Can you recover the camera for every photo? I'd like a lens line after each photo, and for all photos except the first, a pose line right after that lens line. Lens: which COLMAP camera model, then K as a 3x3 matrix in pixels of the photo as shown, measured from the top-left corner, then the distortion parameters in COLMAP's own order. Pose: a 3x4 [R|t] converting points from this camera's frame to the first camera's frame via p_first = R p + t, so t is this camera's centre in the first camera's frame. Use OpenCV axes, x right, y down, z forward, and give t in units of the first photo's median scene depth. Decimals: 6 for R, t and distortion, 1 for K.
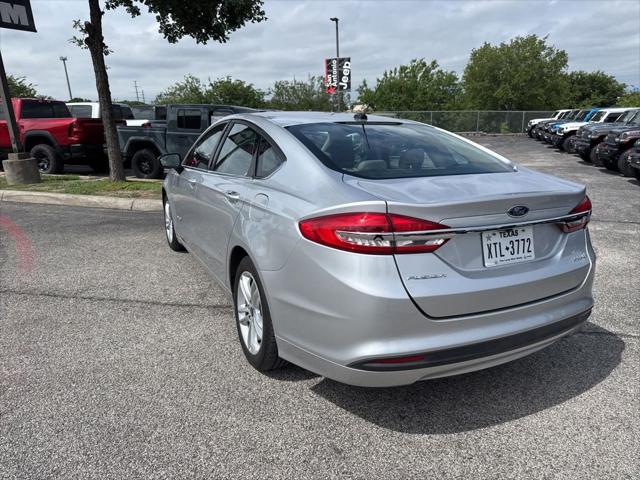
lens RADIAL K [[452.1, 0, 321.7], [0, 452.1, 237.6], [0, 0, 1]] dist [0.025785, -0.033422]
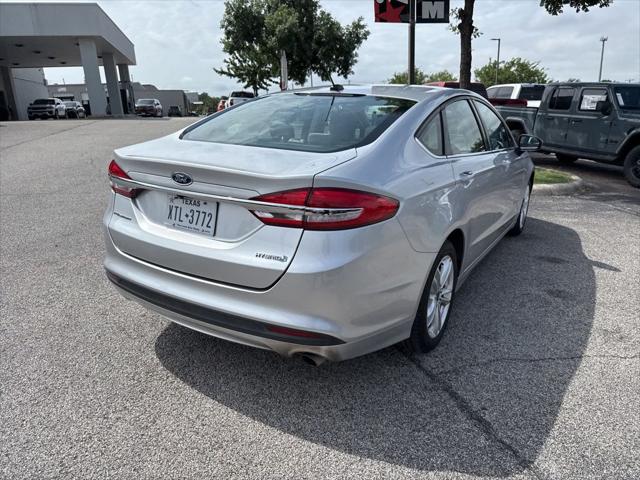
lens RADIAL K [[452.1, 0, 325.3], [0, 452.1, 240.0], [0, 0, 1]] dist [0.025785, -0.033422]
pose [[0.531161, 0.250940, -0.809257, 0.330865], [-0.218840, 0.963357, 0.155087, -0.034897], [0.818521, 0.094722, 0.566613, 0.160935]]
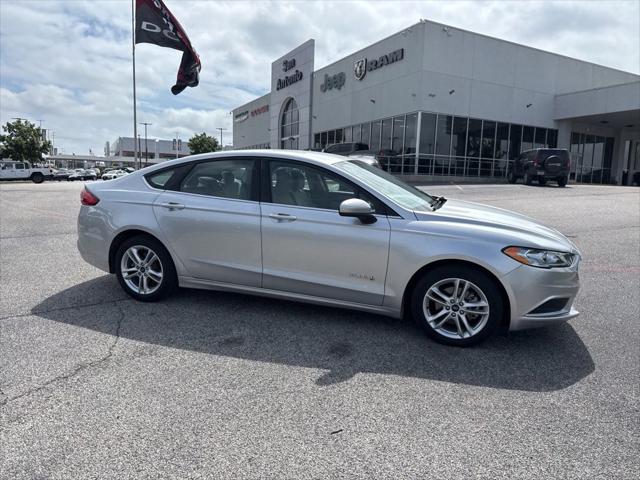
lens RADIAL K [[452.1, 0, 324.2], [0, 452.1, 233.2], [0, 0, 1]] dist [0.025785, -0.033422]
pose [[-0.703482, 0.099653, -0.703692, 0.347677], [-0.195954, 0.924547, 0.326825, -0.212706], [0.683165, 0.367807, -0.630875, 0.840661]]
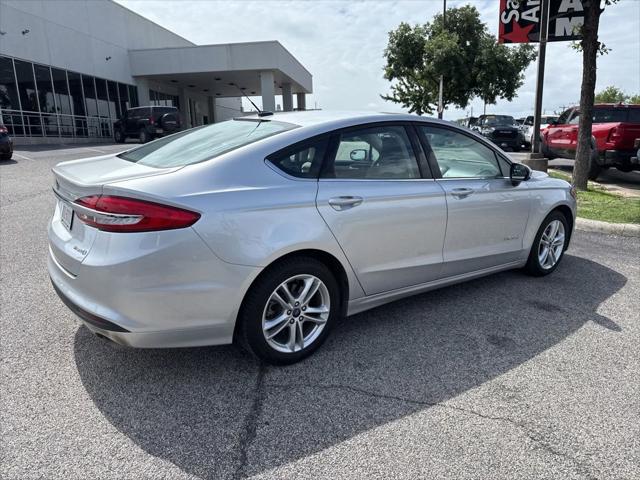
lens RADIAL K [[452.1, 0, 325.3], [0, 452.1, 240.2], [0, 0, 1]] dist [0.025785, -0.033422]
pose [[0.181485, 0.245541, -0.952246, 0.421403], [-0.255197, 0.946912, 0.195528, -0.081262], [0.949704, 0.207525, 0.234512, 0.332208]]
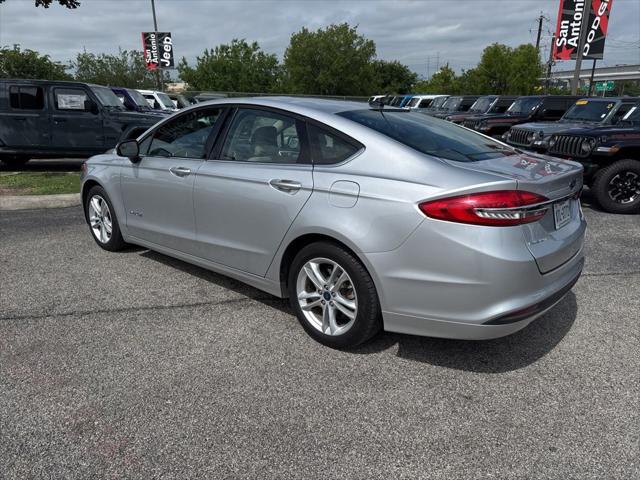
lens RADIAL K [[452.1, 0, 320.3], [0, 452.1, 244.6], [0, 0, 1]] dist [0.025785, -0.033422]
pose [[0.923384, -0.098780, 0.370952, -0.164757], [0.079202, 0.994558, 0.067685, -0.007125], [-0.375619, -0.033119, 0.926182, 0.017287]]
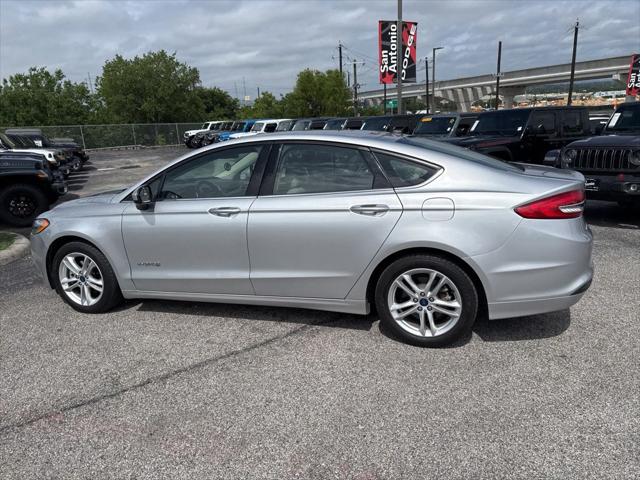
lens RADIAL K [[452.1, 0, 320.1], [0, 452.1, 245.4], [0, 0, 1]] dist [0.025785, -0.033422]
pose [[0.705123, -0.208159, 0.677843, -0.334708], [0.214465, 0.973775, 0.075941, -0.037193], [-0.675875, 0.091826, 0.731274, 0.098171]]
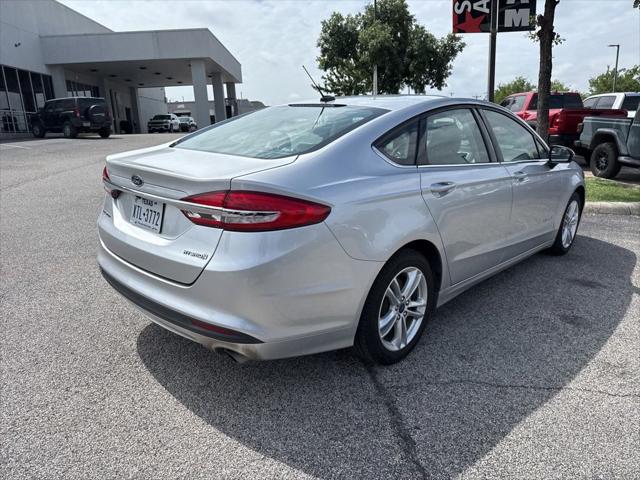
lens RADIAL K [[452.1, 0, 325.2], [0, 452.1, 237.0], [0, 0, 1]] dist [0.025785, -0.033422]
pose [[0.339298, 0.243291, -0.908673, 0.373950], [-0.233012, 0.957608, 0.169387, -0.050752], [0.911363, 0.154259, 0.381604, 0.232412]]
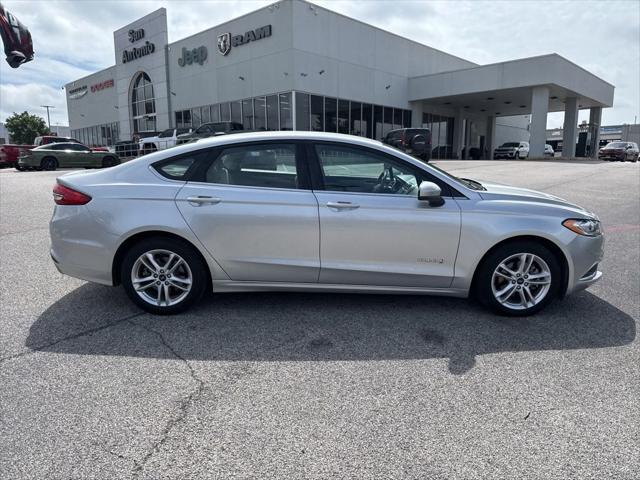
lens RADIAL K [[452.1, 0, 324.8], [0, 452.1, 241.1], [0, 0, 1]] dist [0.025785, -0.033422]
pose [[-0.438538, 0.190418, -0.878308, 0.438205], [-0.226942, 0.922160, 0.313237, -0.169049], [0.869587, 0.336692, -0.361189, 0.671400]]
